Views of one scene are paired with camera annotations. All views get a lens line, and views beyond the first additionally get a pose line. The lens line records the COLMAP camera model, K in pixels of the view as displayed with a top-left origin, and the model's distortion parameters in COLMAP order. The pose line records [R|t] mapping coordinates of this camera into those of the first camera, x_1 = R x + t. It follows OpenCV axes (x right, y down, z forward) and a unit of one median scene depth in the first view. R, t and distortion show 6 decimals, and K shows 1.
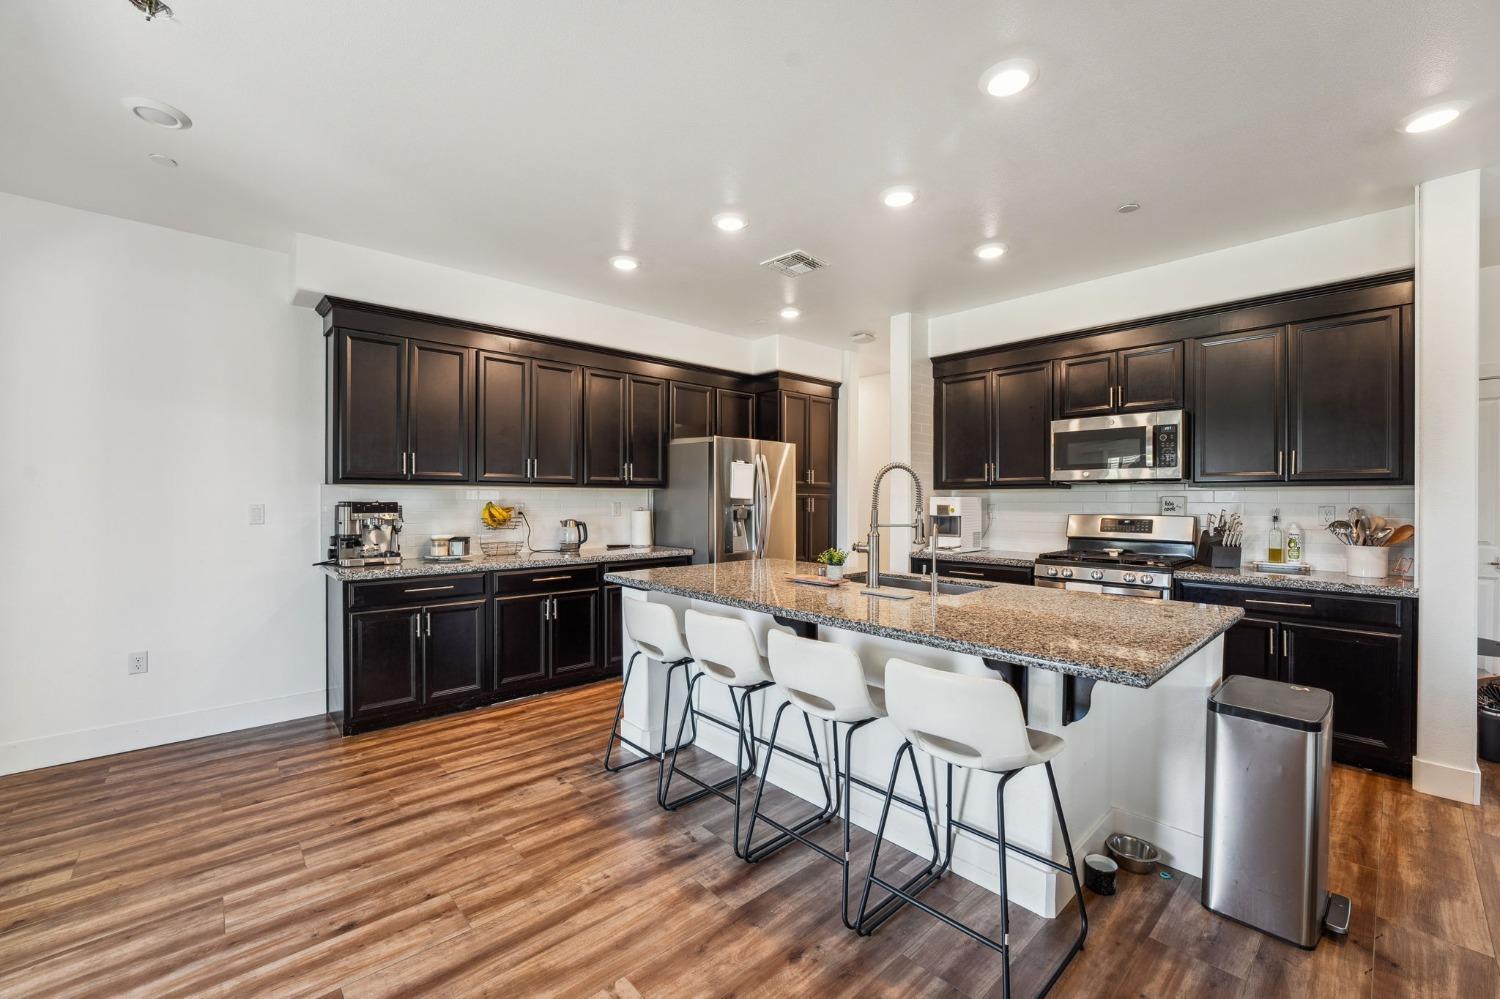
lens RADIAL K [[610.9, 0, 750.0], [0, 610.9, 499.5], [0, 0, 1]] dist [-0.000542, 0.000045]
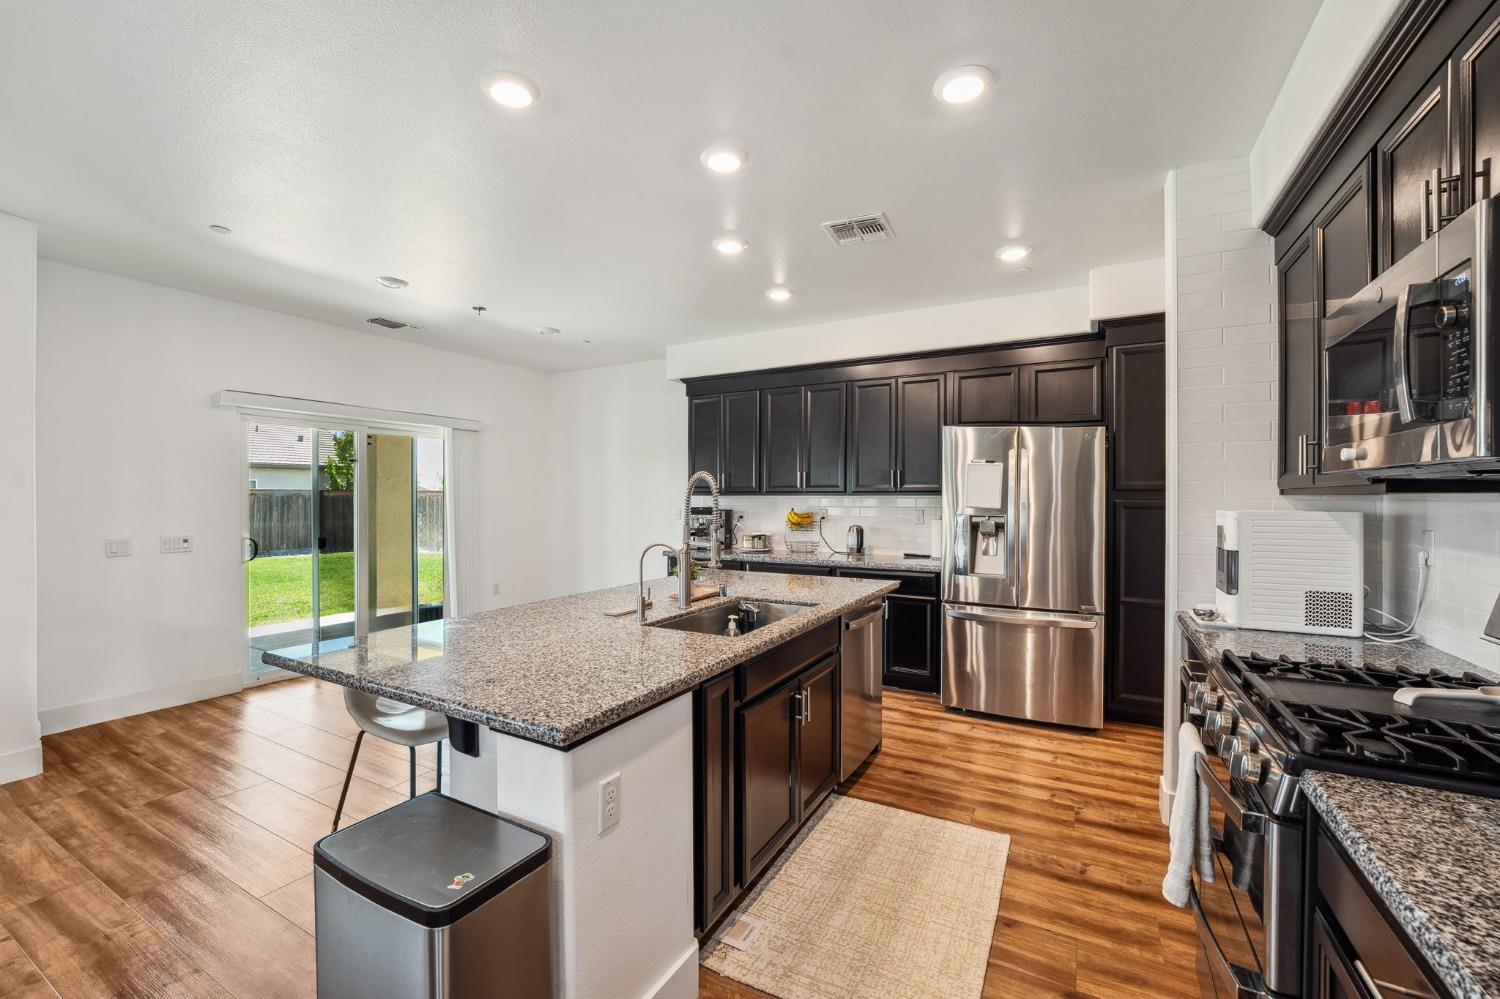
lens RADIAL K [[610.9, 0, 750.0], [0, 610.9, 499.5], [0, 0, 1]] dist [-0.000542, 0.000045]
pose [[0.323641, 0.001014, -0.946179, 0.707745], [-0.008726, 0.999960, -0.001913, -0.010555], [0.946140, 0.008876, 0.323637, 0.493904]]
